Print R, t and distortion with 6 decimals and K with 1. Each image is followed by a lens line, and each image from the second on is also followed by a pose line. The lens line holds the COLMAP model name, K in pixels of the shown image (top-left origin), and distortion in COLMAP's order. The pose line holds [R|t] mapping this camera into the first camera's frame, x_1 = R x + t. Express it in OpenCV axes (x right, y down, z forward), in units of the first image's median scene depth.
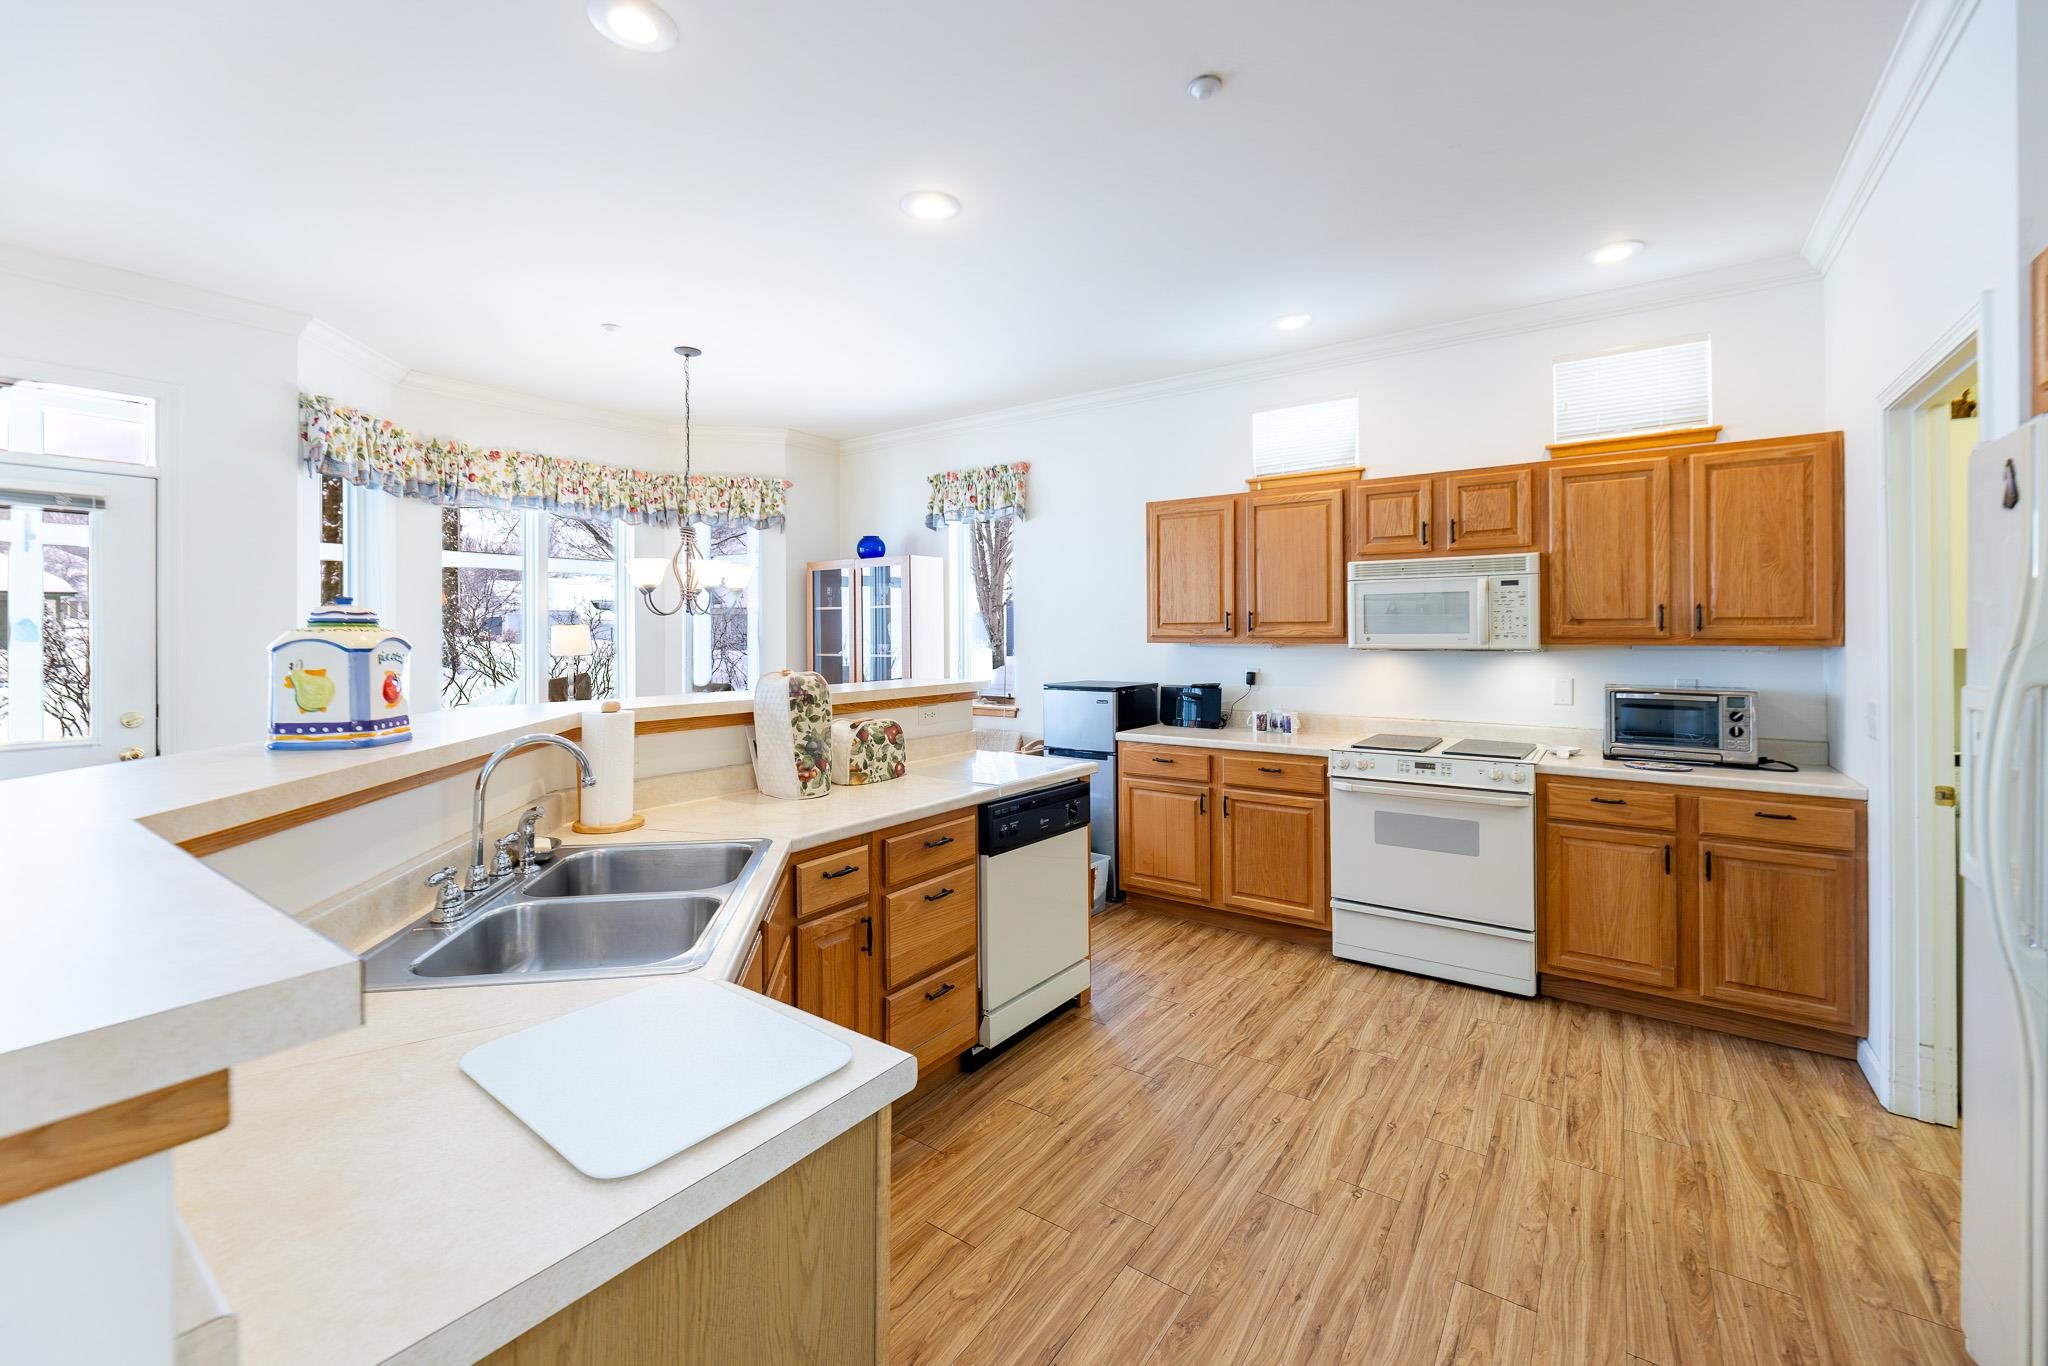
lens RADIAL K [[855.1, 0, 1016.8], [0, 855.1, 634.6], [0, 0, 1]] dist [-0.000443, -0.000164]
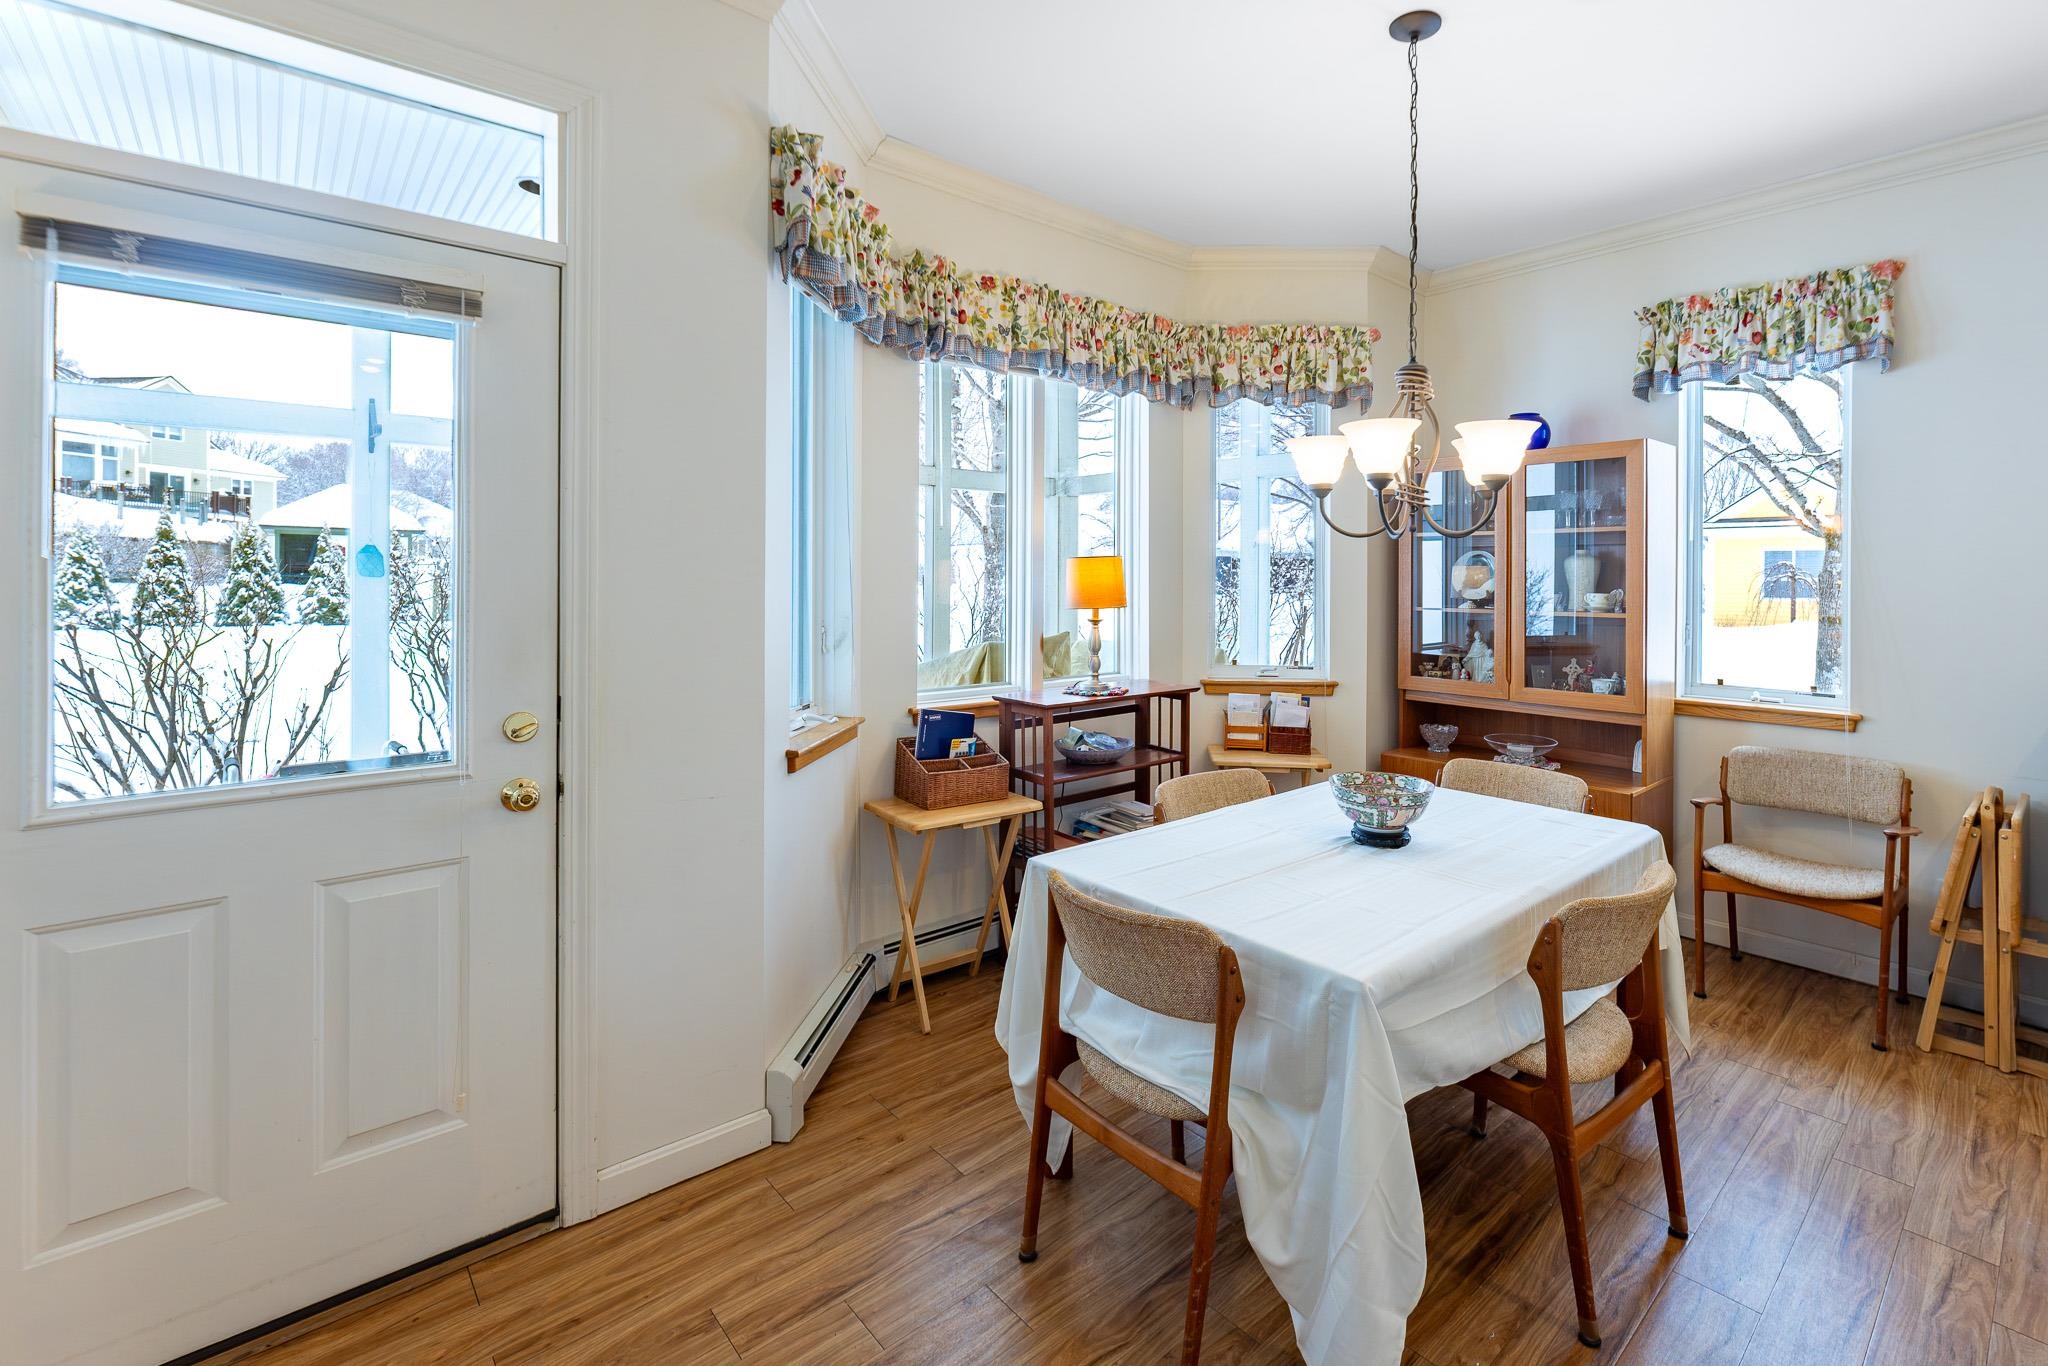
lens RADIAL K [[916.0, 0, 1095.2], [0, 916.0, 583.5], [0, 0, 1]] dist [-0.012931, -0.000188]
pose [[0.980562, 0.009982, -0.195953, -0.408458], [-0.008670, 0.999934, 0.007551, 0.003243], [0.196016, -0.005705, 0.980584, 0.367236]]
